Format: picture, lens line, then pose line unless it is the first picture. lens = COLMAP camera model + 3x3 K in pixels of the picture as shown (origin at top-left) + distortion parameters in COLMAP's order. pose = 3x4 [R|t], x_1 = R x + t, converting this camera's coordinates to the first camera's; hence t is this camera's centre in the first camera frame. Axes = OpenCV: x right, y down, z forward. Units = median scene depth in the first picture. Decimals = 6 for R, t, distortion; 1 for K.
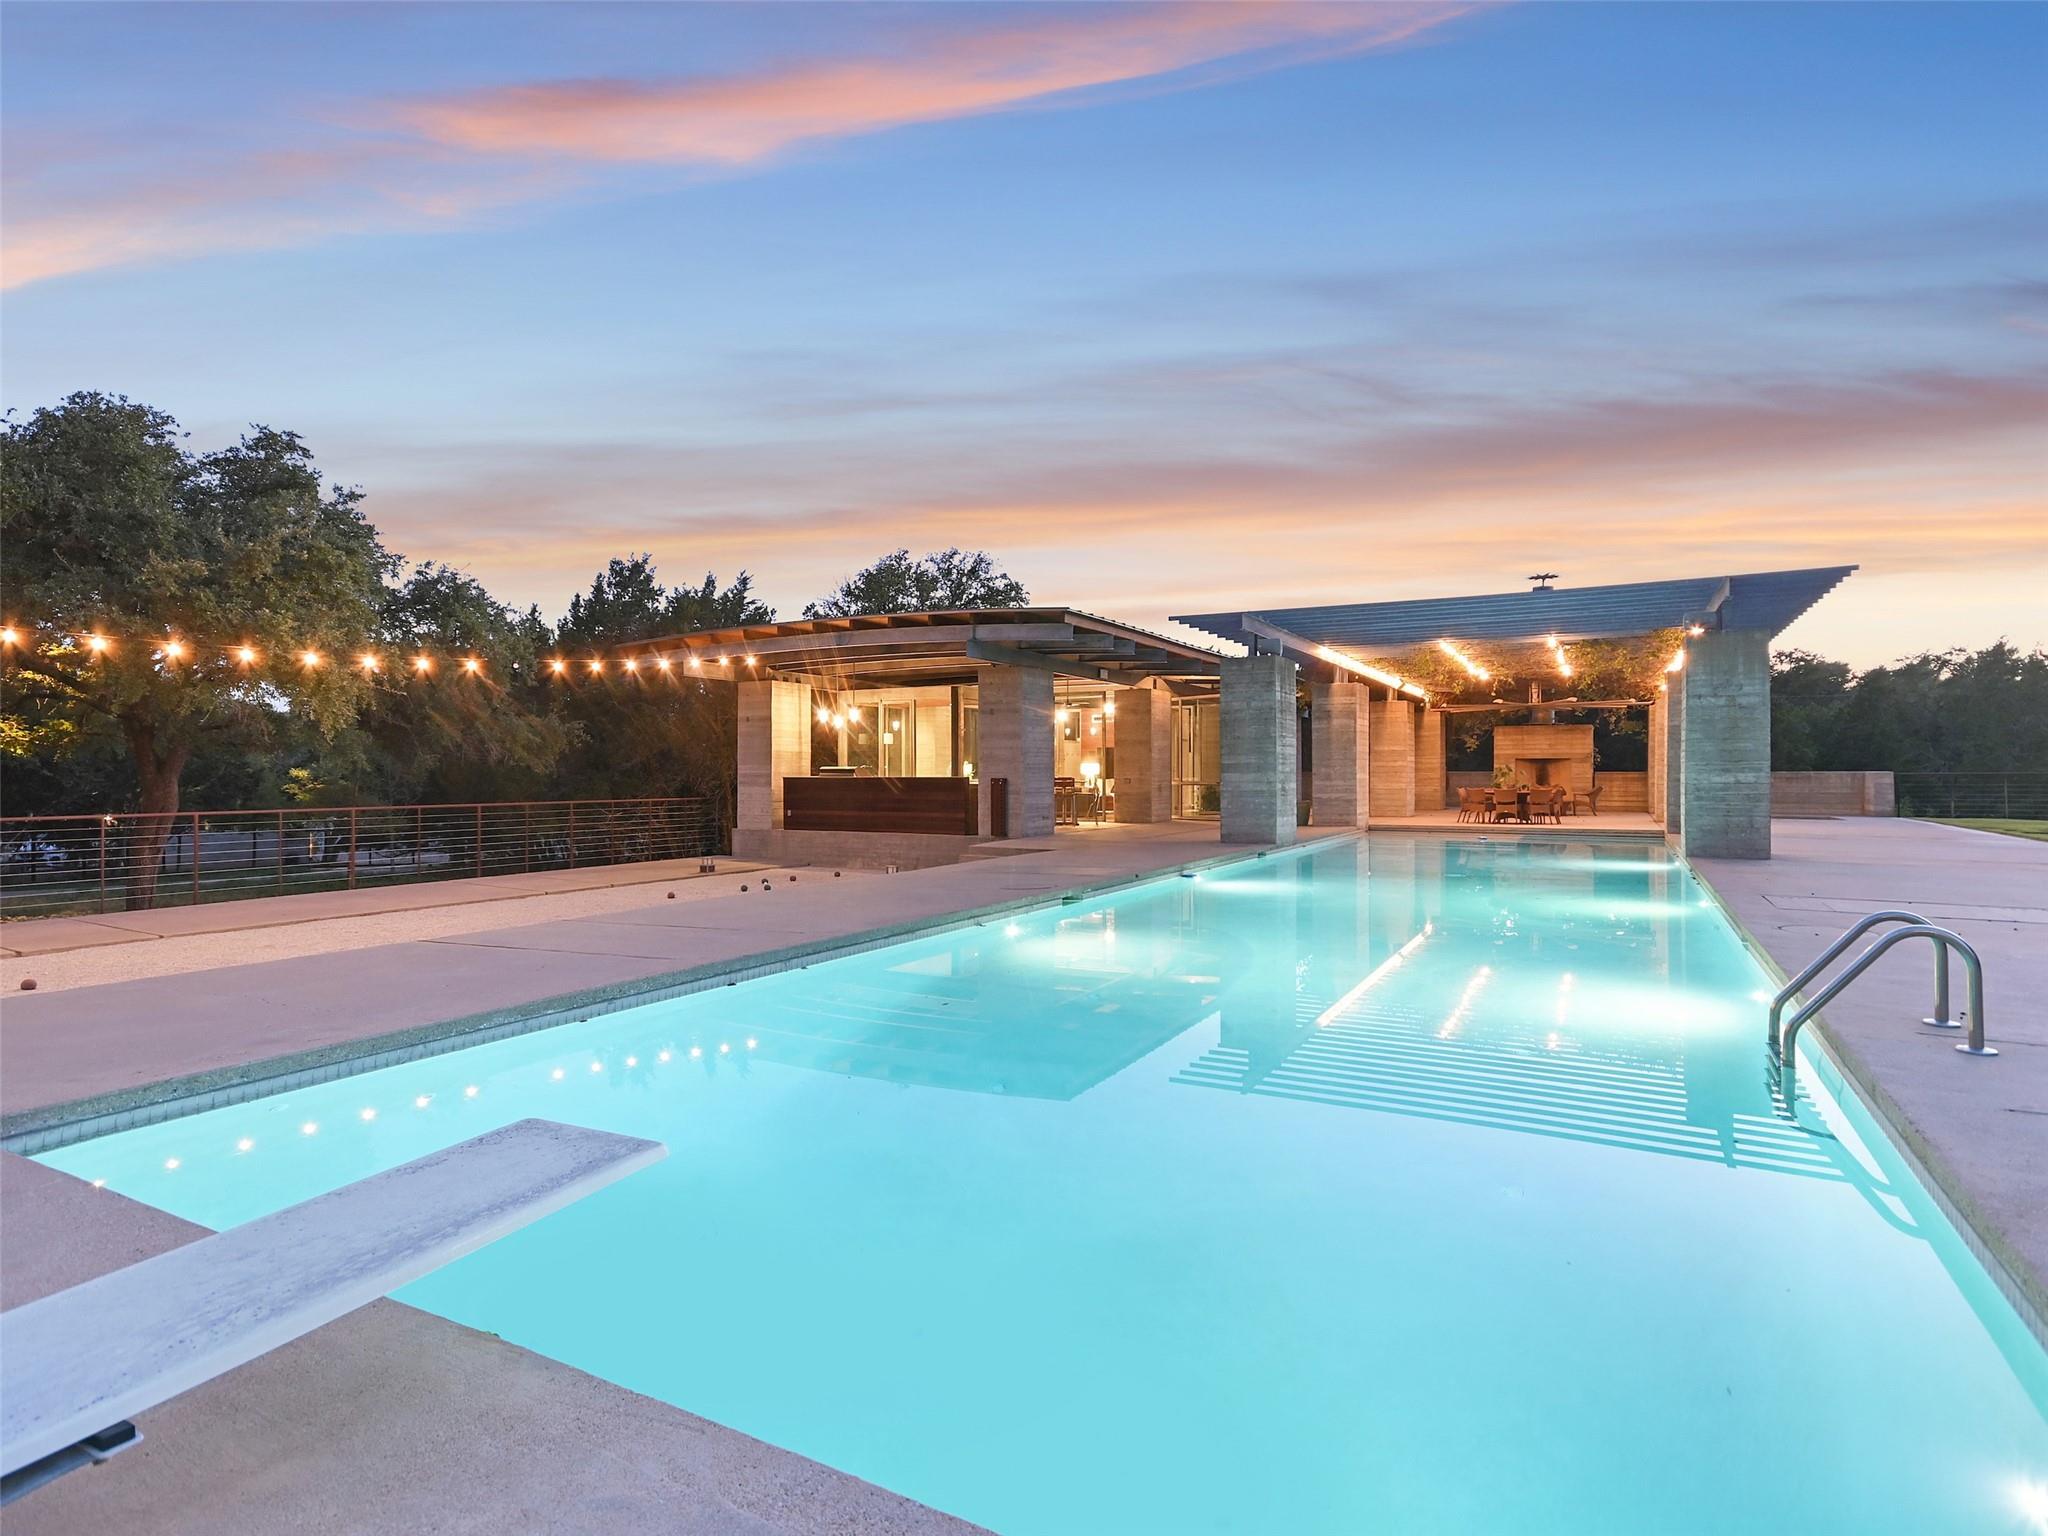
lens RADIAL K [[1049.8, 0, 1026.0], [0, 1049.8, 768.2], [0, 0, 1]] dist [0.008184, -0.002186]
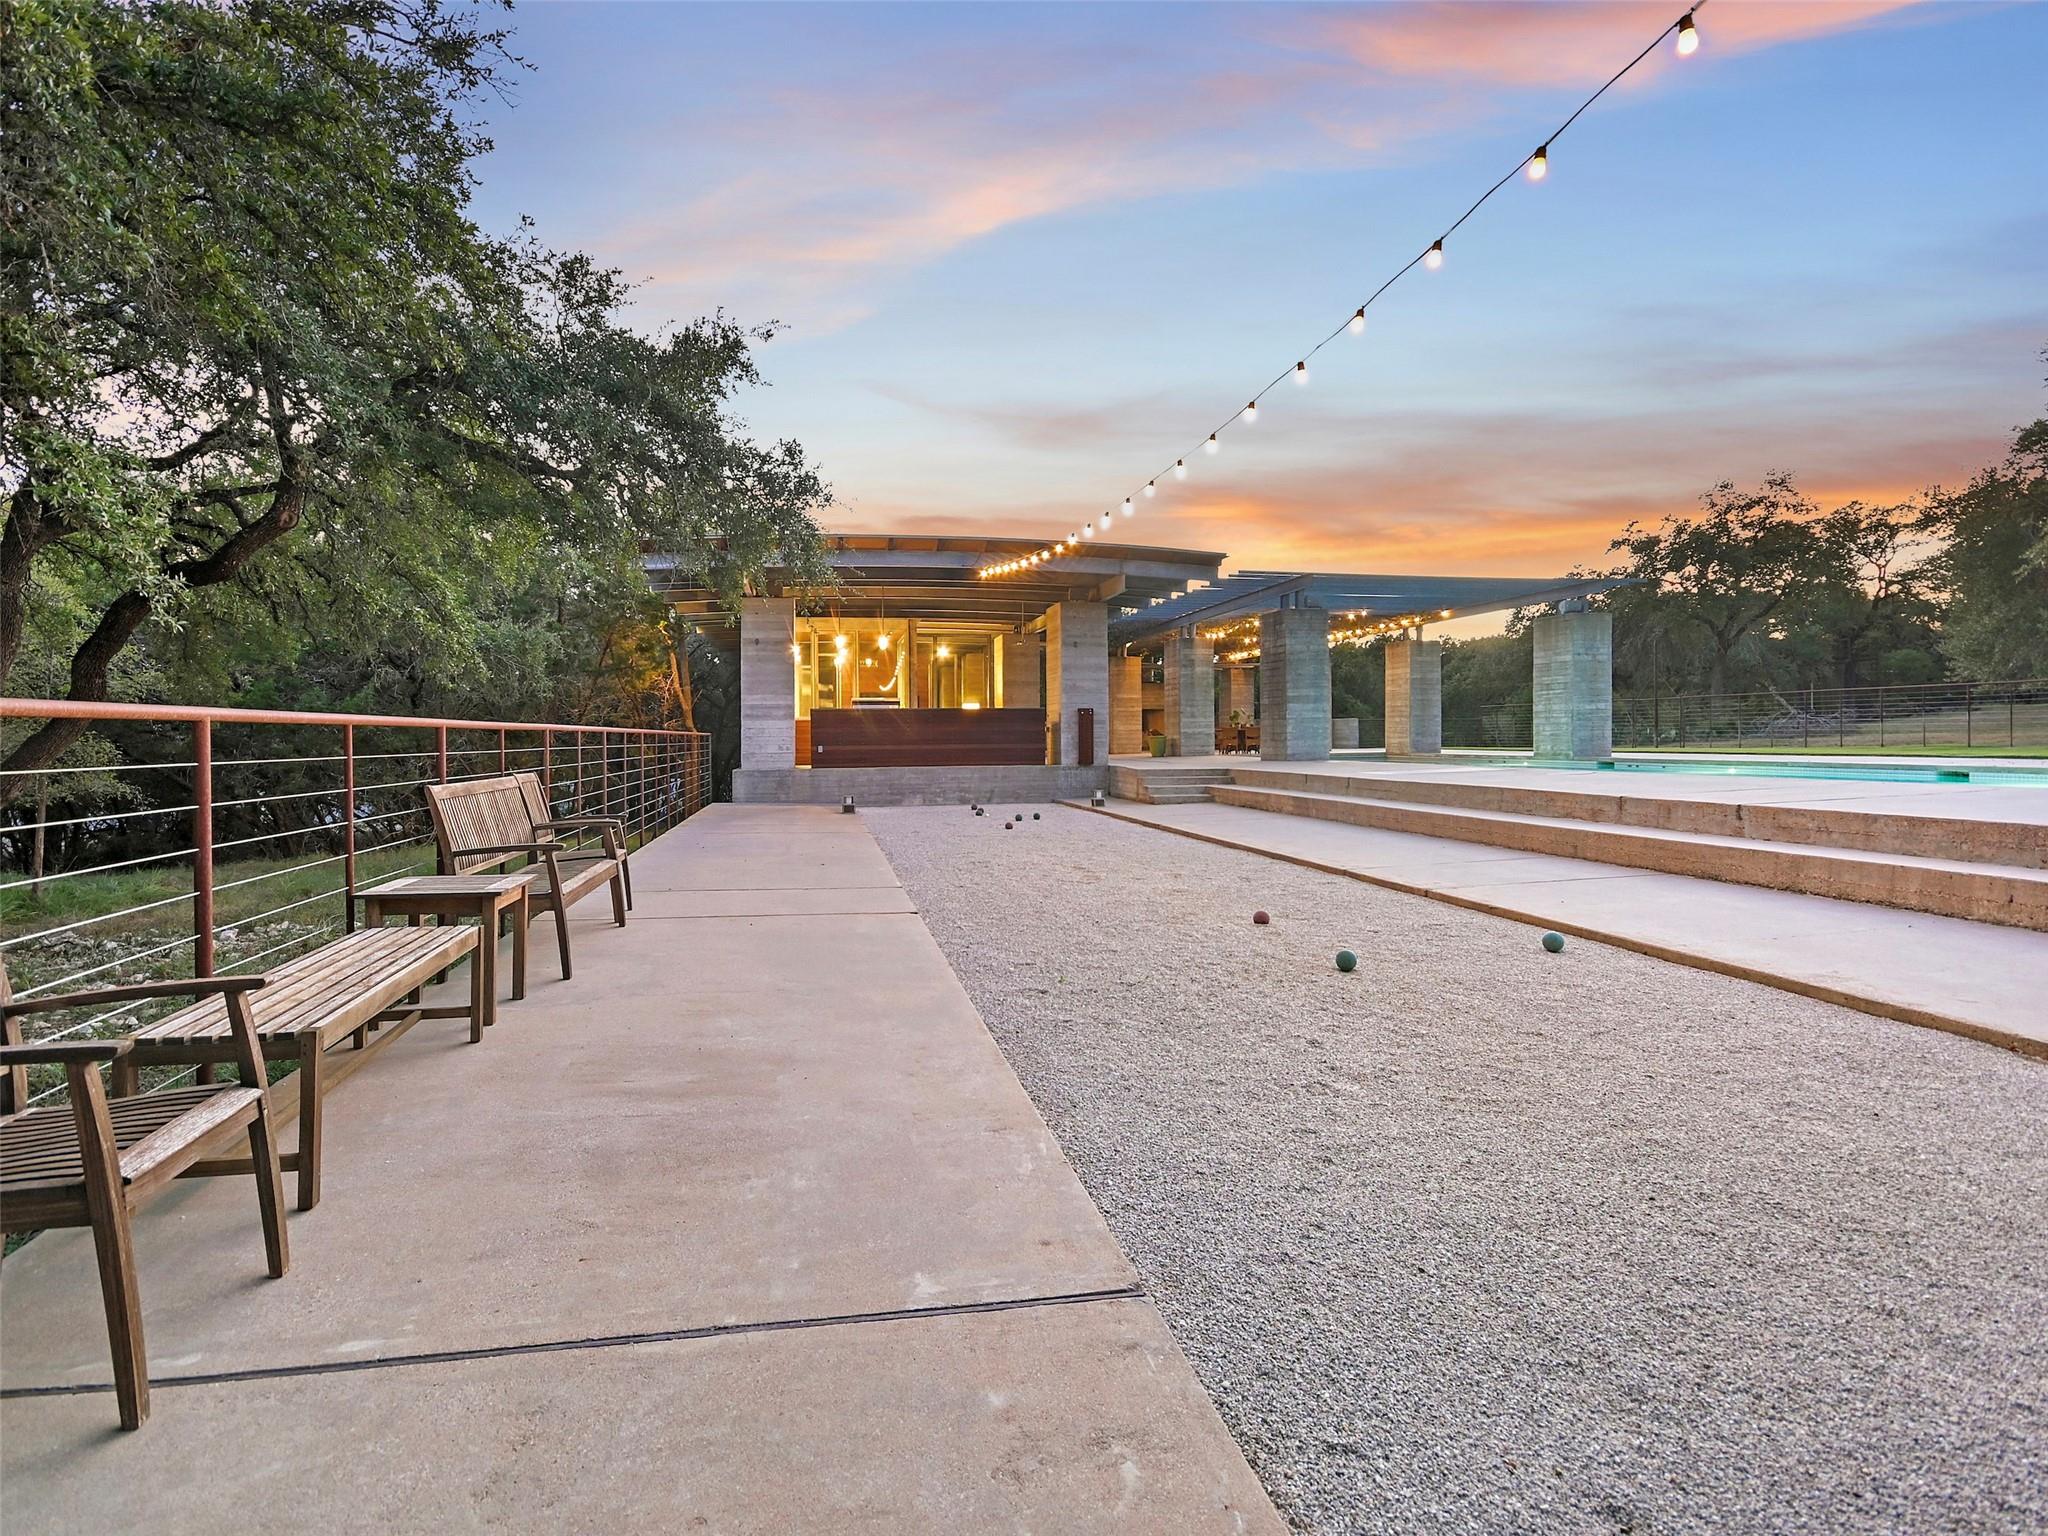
lens RADIAL K [[1041.9, 0, 1002.1], [0, 1041.9, 753.5], [0, 0, 1]] dist [0.004230, 0.000237]
pose [[0.771594, -0.015321, 0.635931, -0.649325], [0.004993, 0.999825, 0.018030, 0.030281], [-0.636096, -0.010737, 0.771535, 0.218107]]
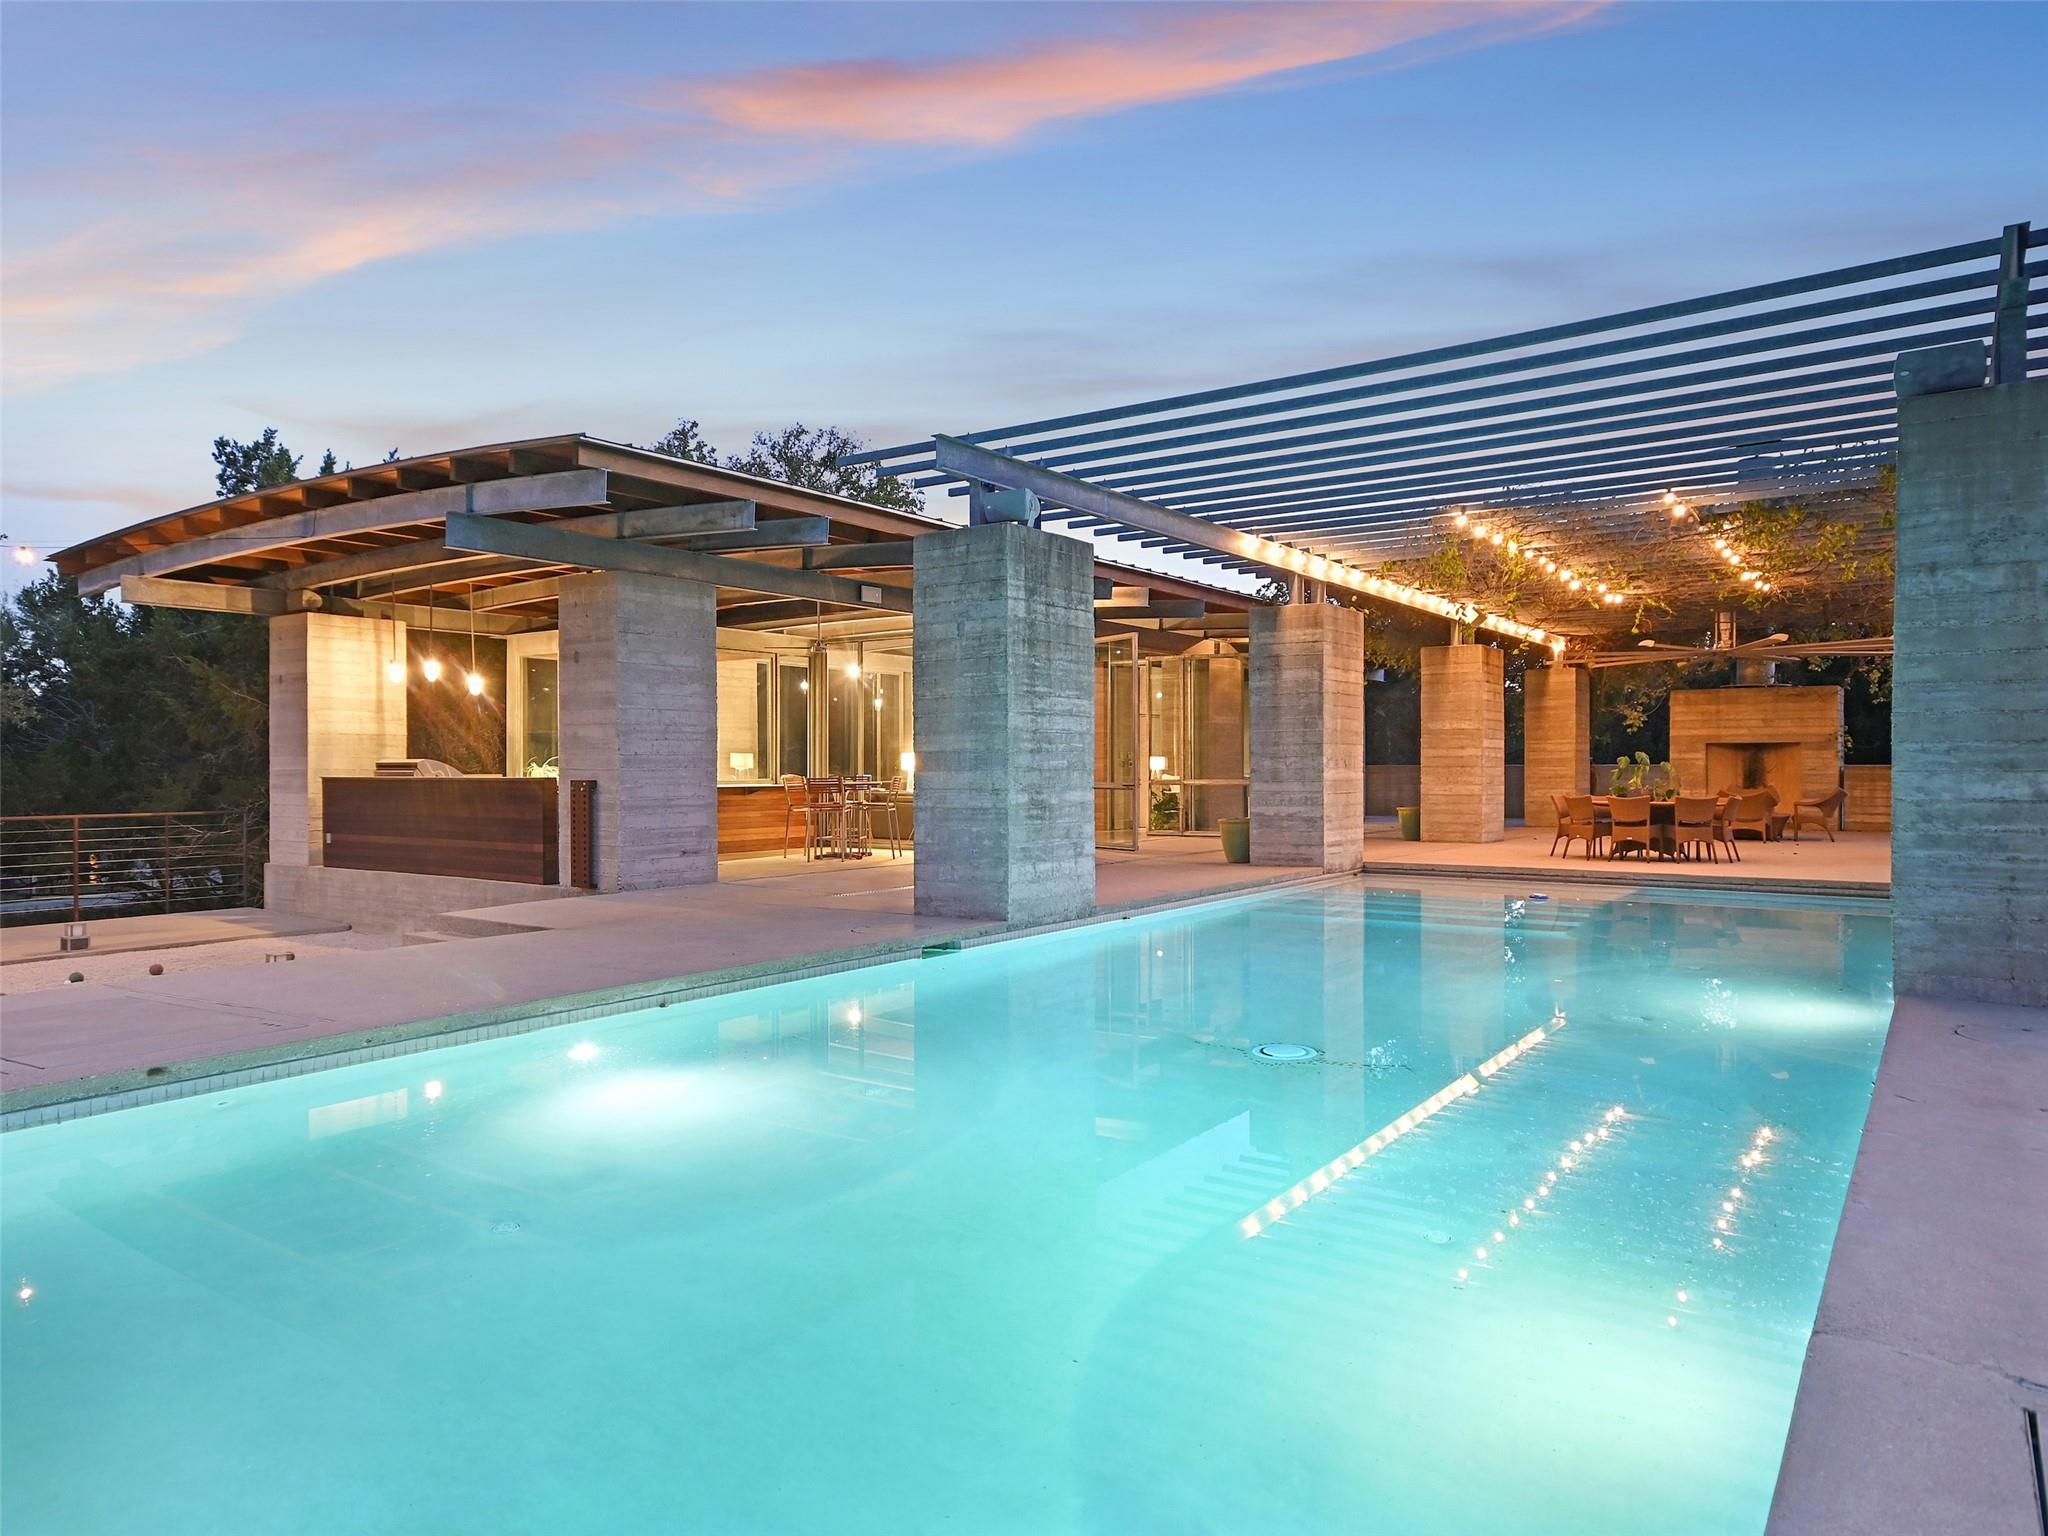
lens RADIAL K [[1279.9, 0, 1030.0], [0, 1279.9, 771.1], [0, 0, 1]] dist [0.014040, 0.001477]
pose [[0.993593, -0.000966, -0.113010, 0.238062], [0.001981, 0.999959, 0.008869, -0.000446], [0.112997, -0.009036, 0.993554, 0.324758]]
